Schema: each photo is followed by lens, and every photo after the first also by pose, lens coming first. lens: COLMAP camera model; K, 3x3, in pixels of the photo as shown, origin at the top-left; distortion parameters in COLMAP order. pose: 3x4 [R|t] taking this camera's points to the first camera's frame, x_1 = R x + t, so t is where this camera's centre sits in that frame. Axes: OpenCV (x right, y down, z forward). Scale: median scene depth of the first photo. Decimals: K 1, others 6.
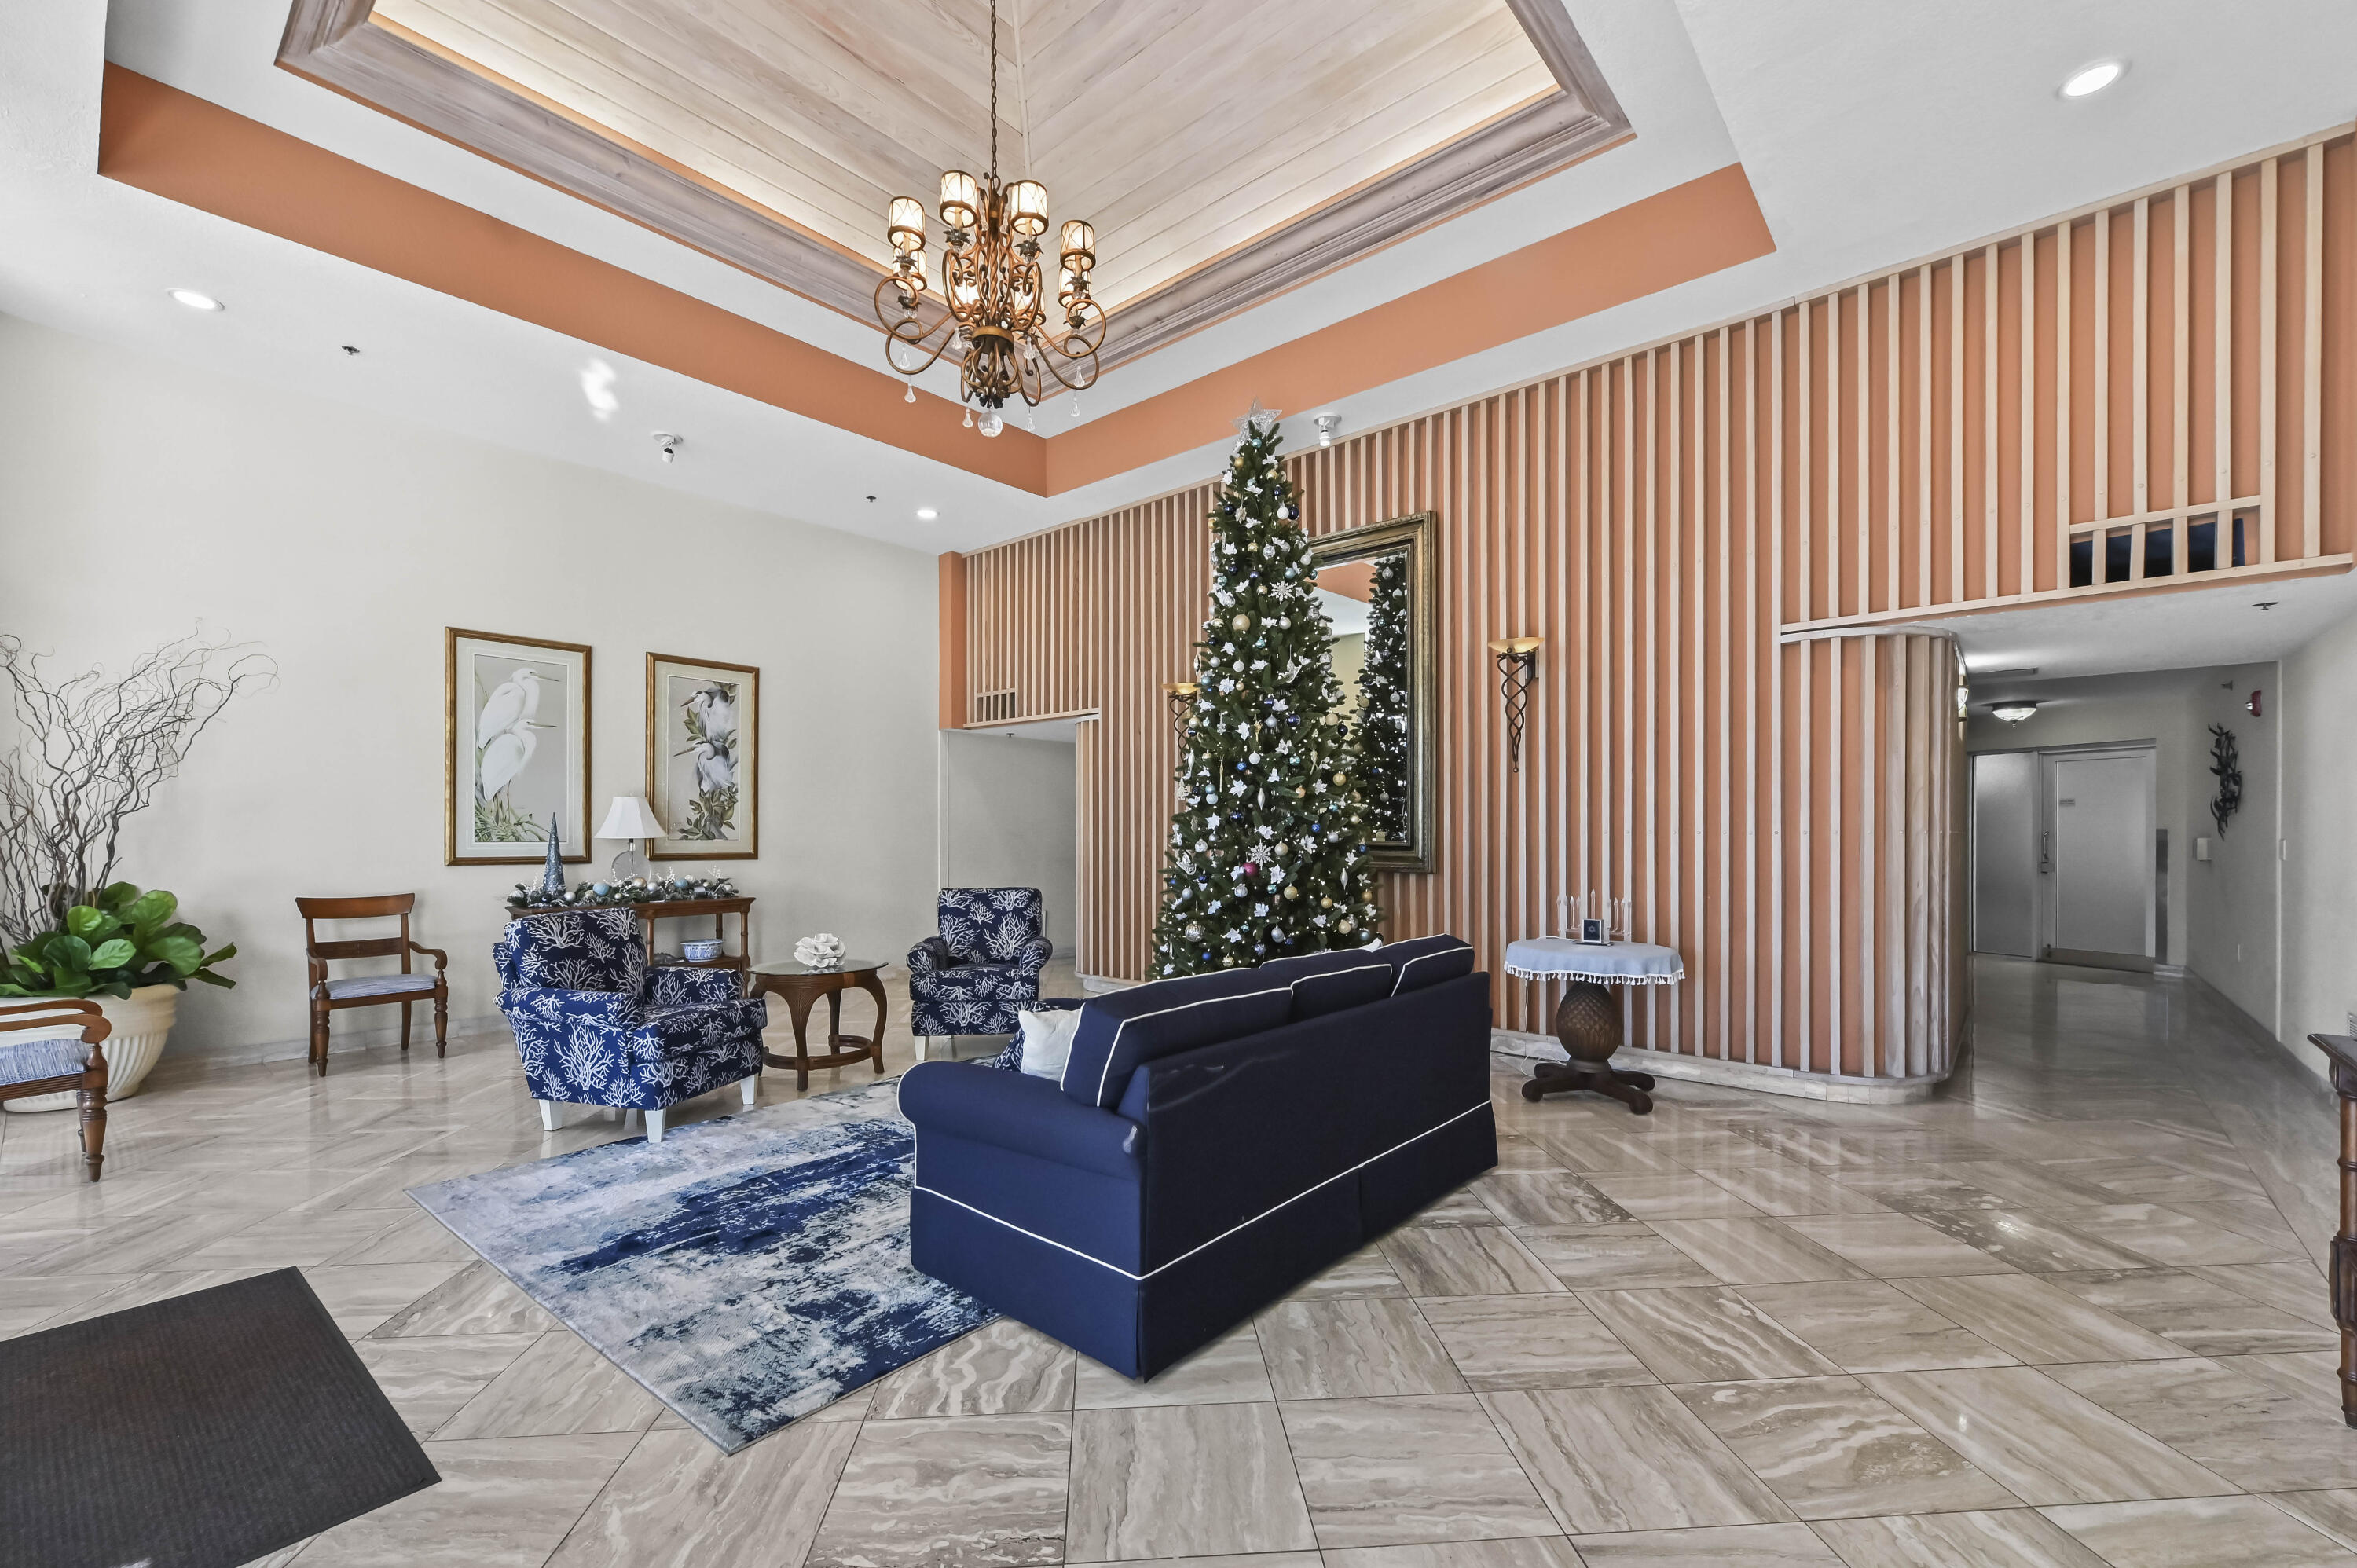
lens RADIAL K [[972.0, 0, 1213.5], [0, 972.0, 838.4], [0, 0, 1]] dist [0.003157, -0.000856]
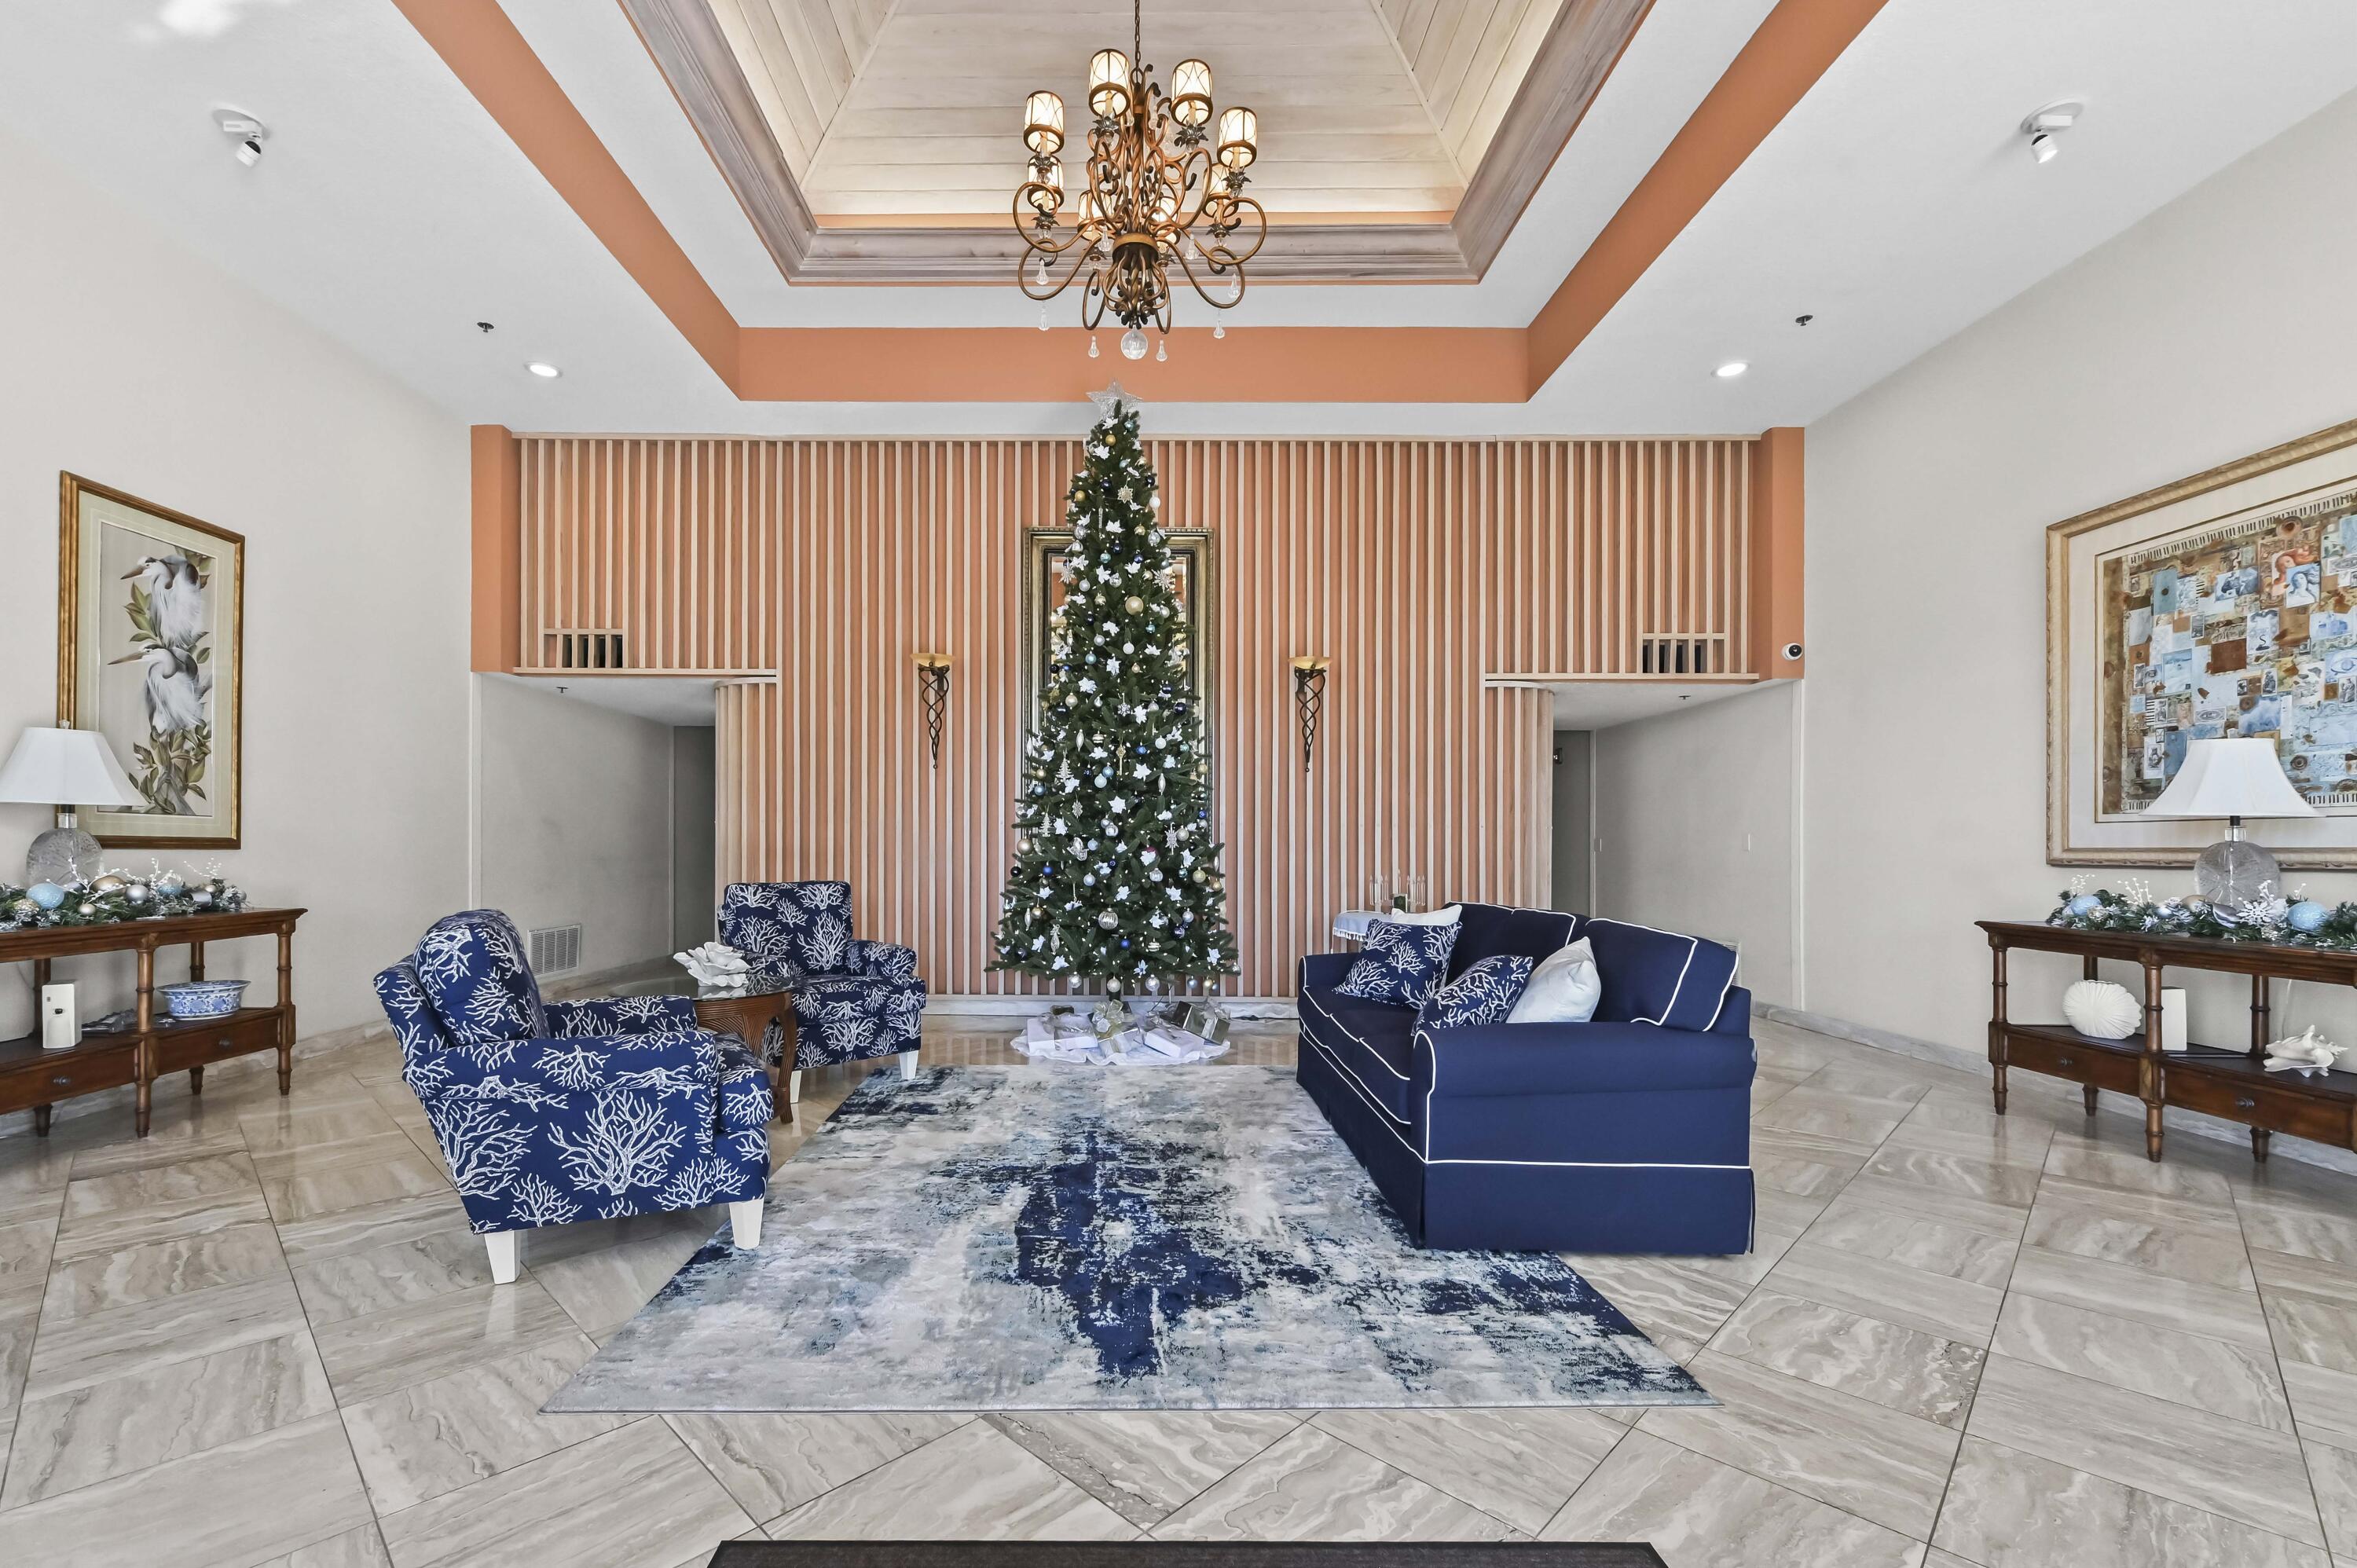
lens RADIAL K [[972.0, 0, 1163.9], [0, 972.0, 846.4], [0, 0, 1]] dist [0.003157, -0.000856]
pose [[0.769975, 0.006436, 0.638042, -0.615217], [-0.004329, 0.999979, -0.004864, 0.029874], [-0.638060, 0.000983, 0.769986, 0.237365]]
